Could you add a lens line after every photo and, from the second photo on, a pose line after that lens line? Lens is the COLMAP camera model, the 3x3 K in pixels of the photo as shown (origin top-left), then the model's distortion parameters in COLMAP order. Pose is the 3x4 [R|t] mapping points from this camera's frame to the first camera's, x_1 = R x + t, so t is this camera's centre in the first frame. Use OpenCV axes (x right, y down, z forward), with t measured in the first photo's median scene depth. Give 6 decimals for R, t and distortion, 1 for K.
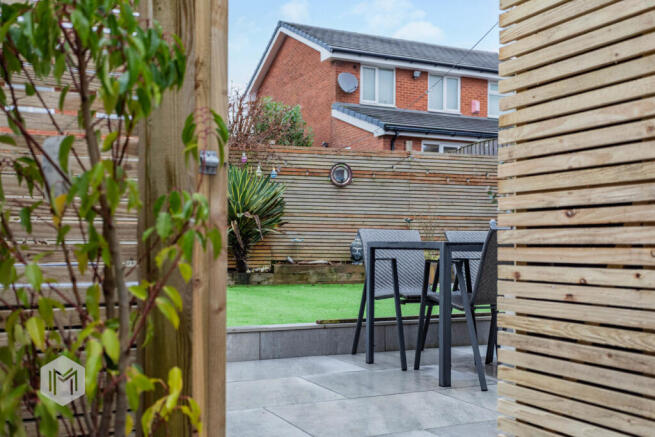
lens RADIAL K [[715.9, 0, 327.0], [0, 715.9, 234.9], [0, 0, 1]] dist [0.013771, 0.010075]
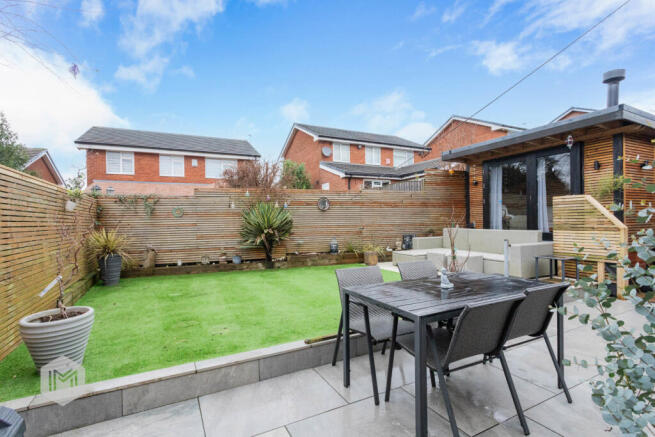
lens RADIAL K [[309.8, 0, 327.5], [0, 309.8, 218.5], [0, 0, 1]] dist [0.001102, 0.000036]
pose [[0.999413, -0.023926, 0.024535, 0.008581], [0.023751, 0.999690, 0.007407, -0.052198], [-0.024705, -0.006820, 0.999672, 0.212784]]
